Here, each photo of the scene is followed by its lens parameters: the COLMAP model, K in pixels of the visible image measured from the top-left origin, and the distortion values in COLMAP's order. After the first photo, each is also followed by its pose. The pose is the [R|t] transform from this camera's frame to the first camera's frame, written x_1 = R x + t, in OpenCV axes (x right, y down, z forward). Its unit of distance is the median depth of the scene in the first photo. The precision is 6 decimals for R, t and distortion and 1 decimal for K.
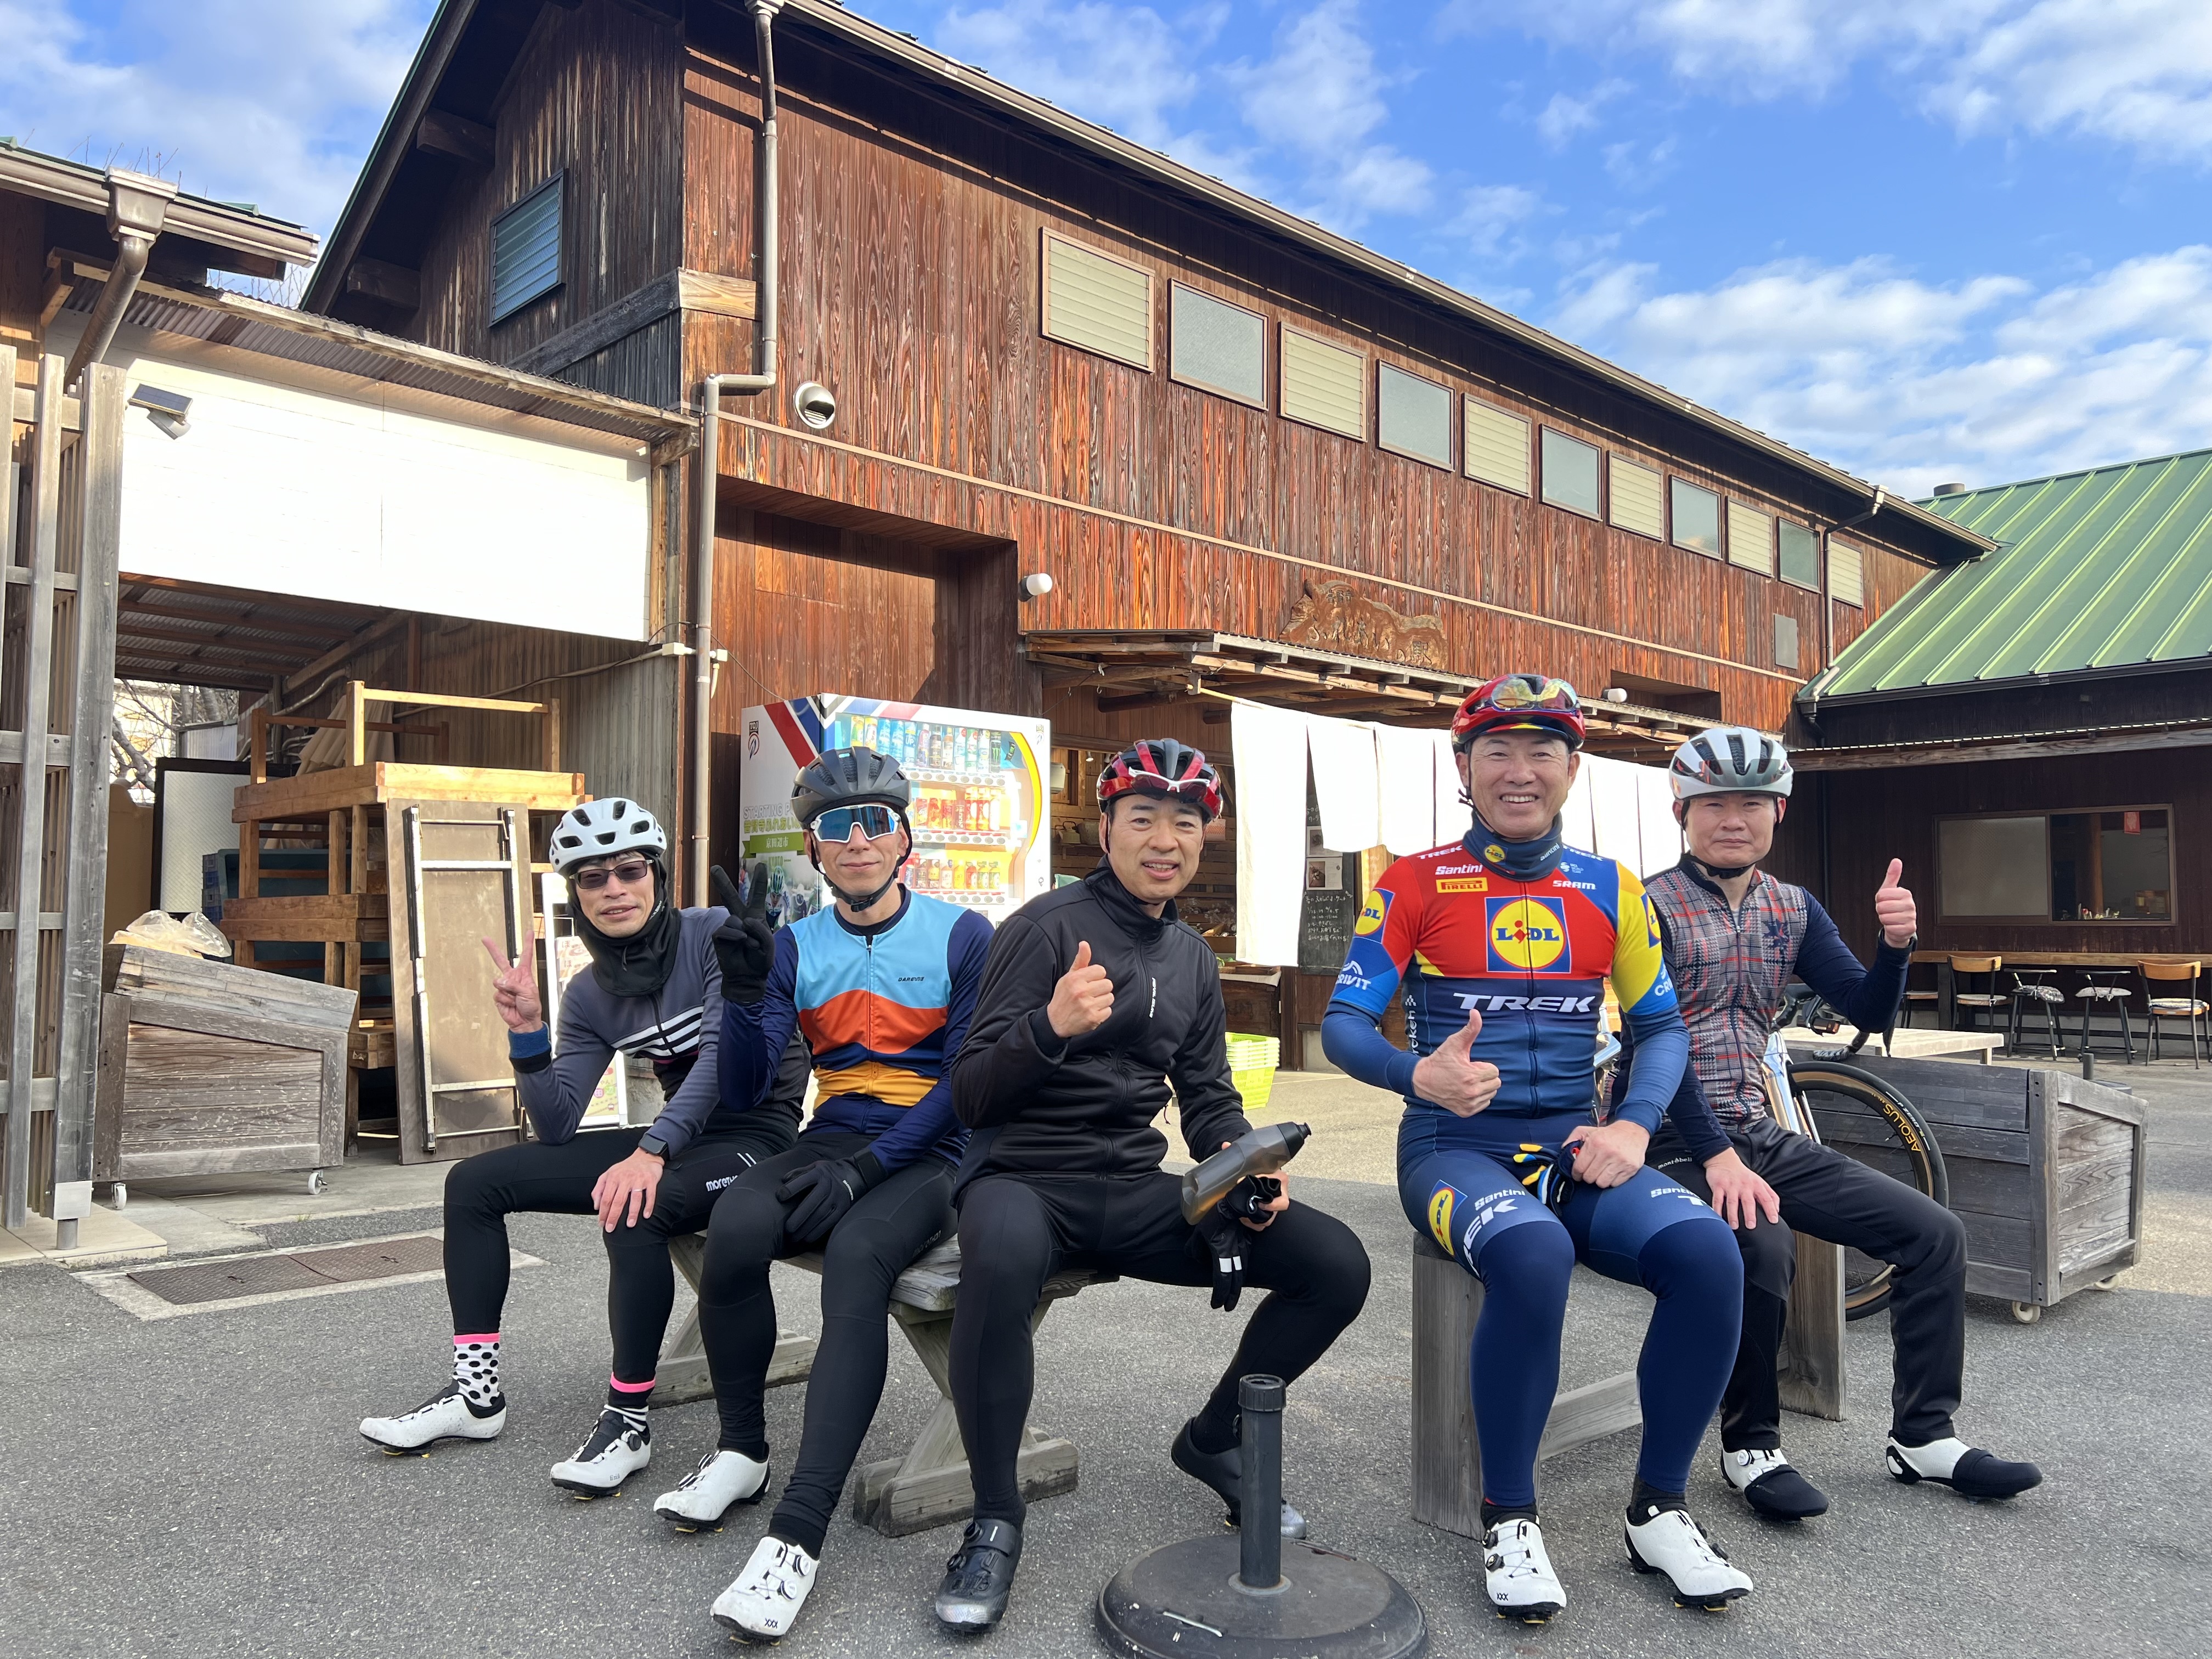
lens RADIAL K [[1633.8, 0, 1106.0], [0, 1633.8, 829.5], [0, 0, 1]] dist [0.123069, -0.130524]
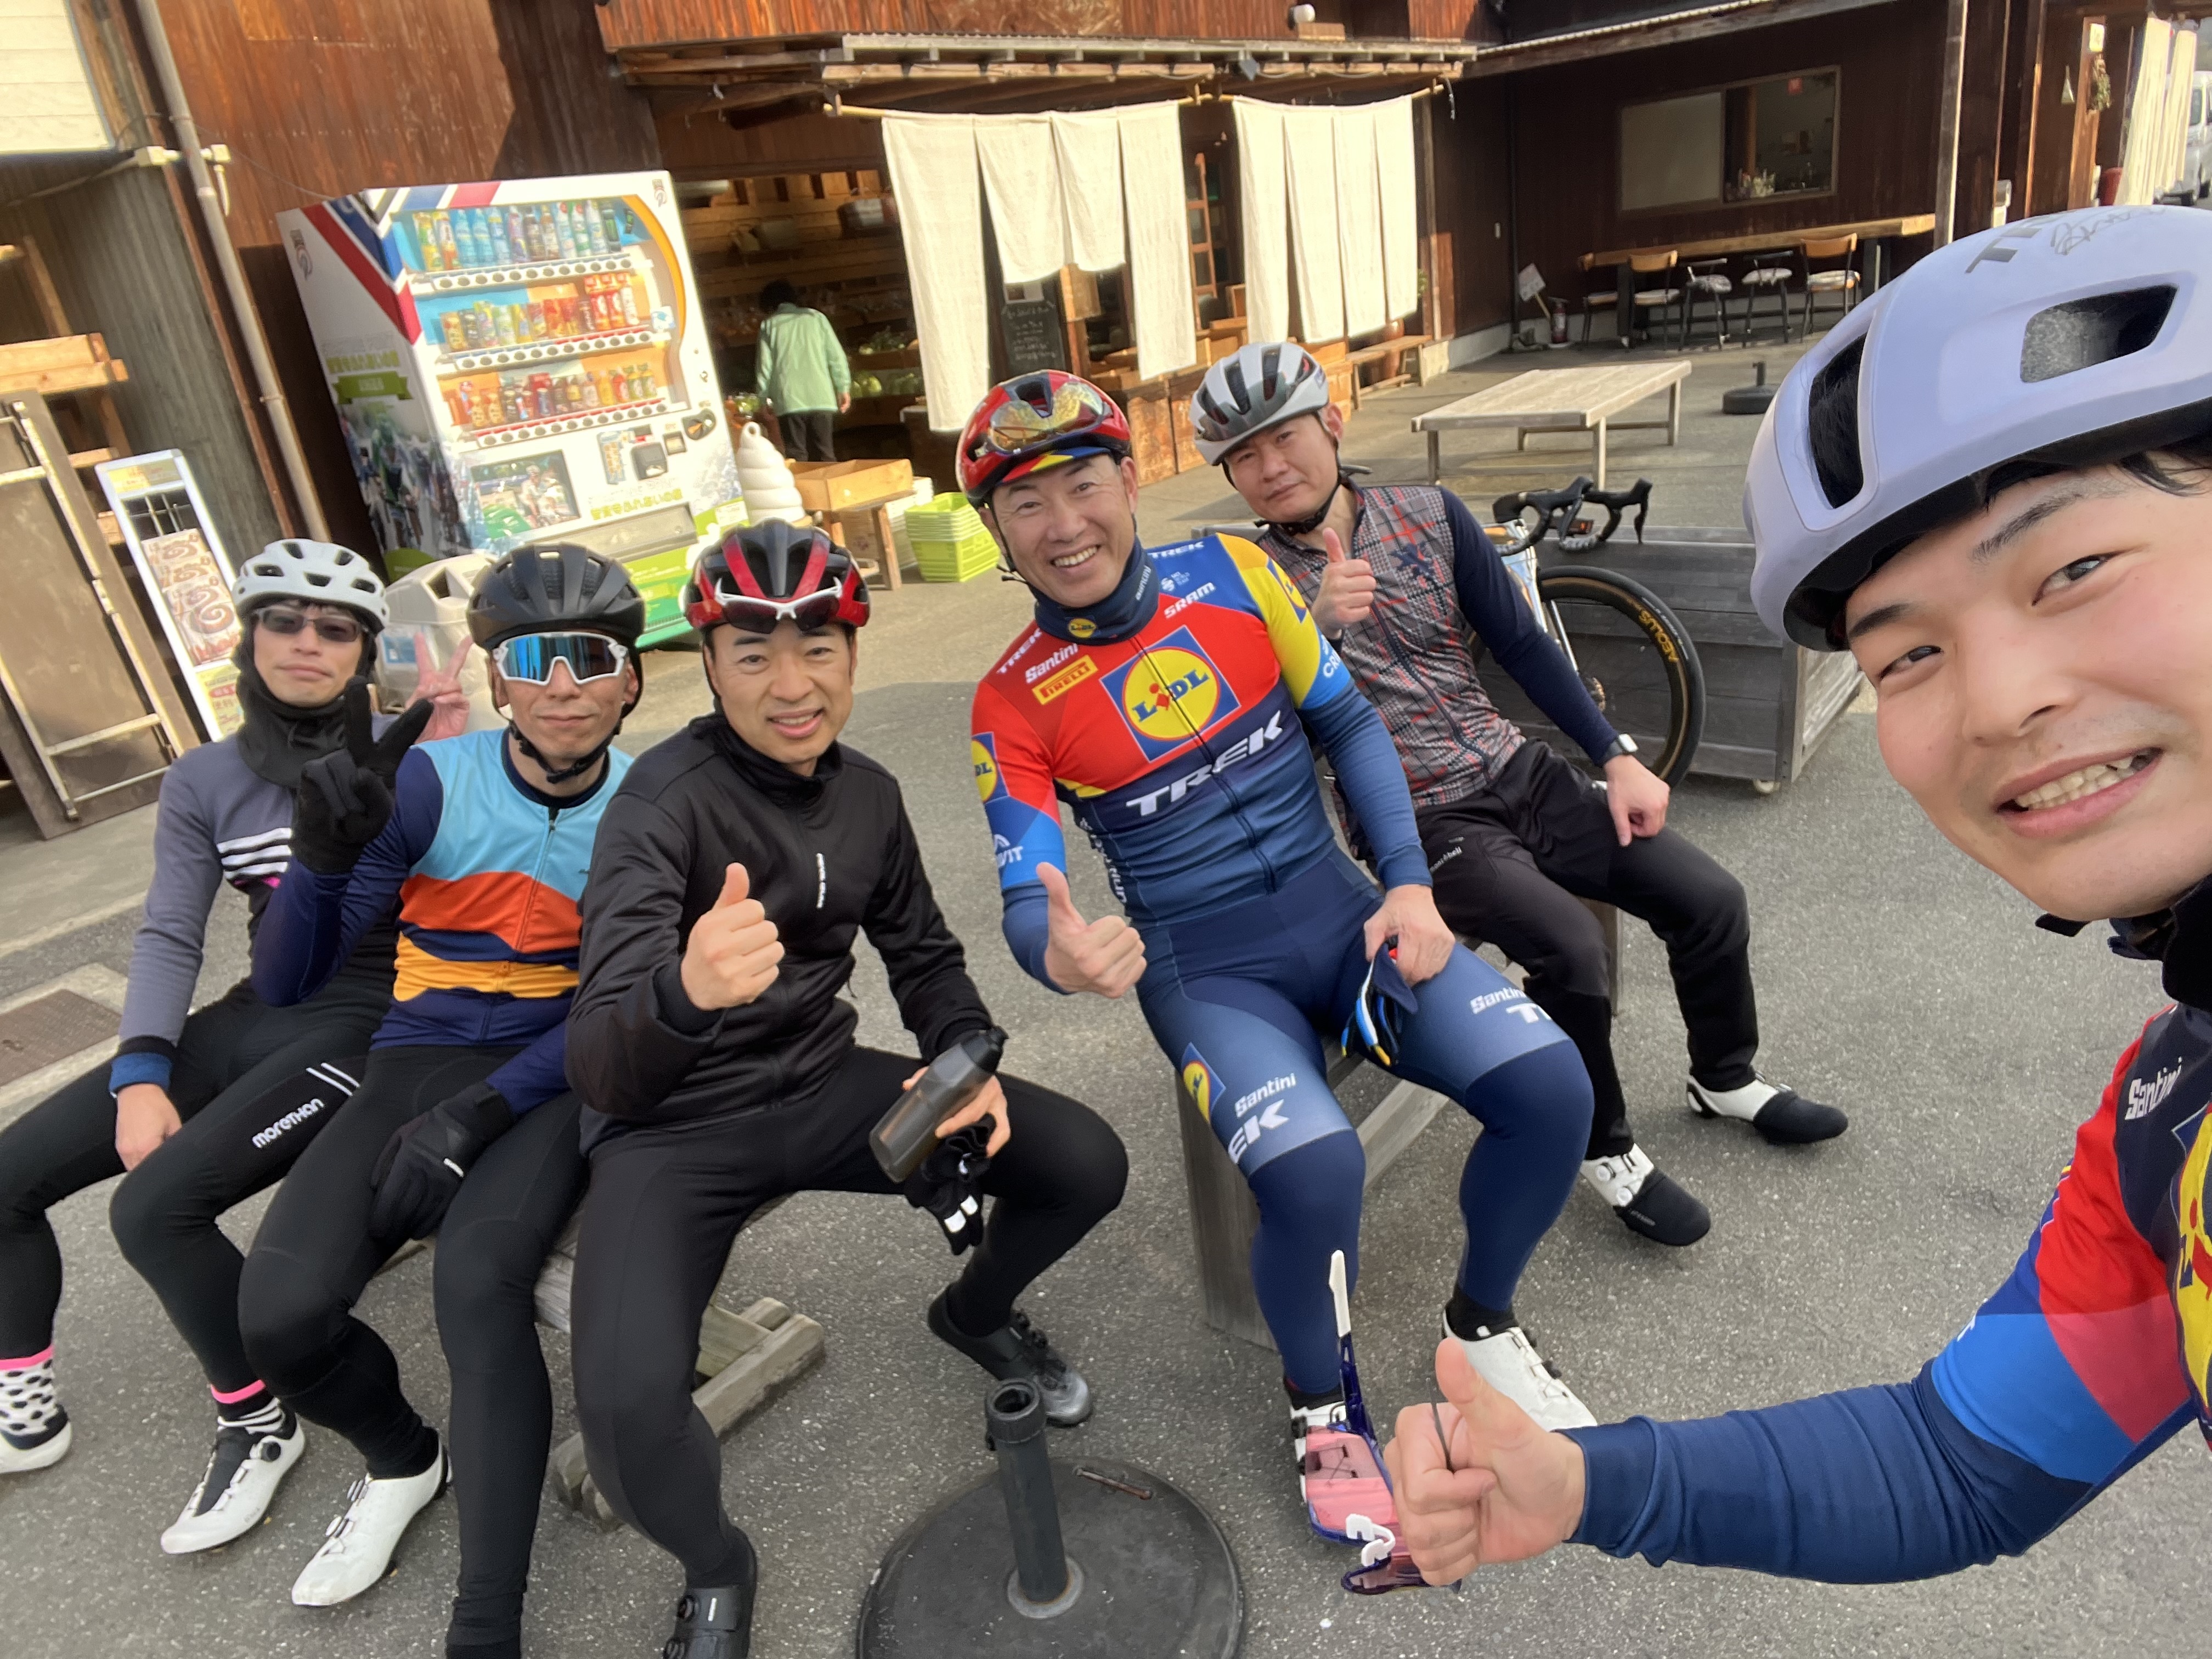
lens RADIAL K [[1515.3, 0, 1106.0], [0, 1515.3, 829.5], [0, 0, 1]] dist [0.062162, -0.063322]
pose [[0.975264, -0.188687, 0.115139, 0.032620], [0.126257, 0.903077, 0.410500, -0.062361], [-0.181435, -0.385809, 0.904562, 0.137824]]
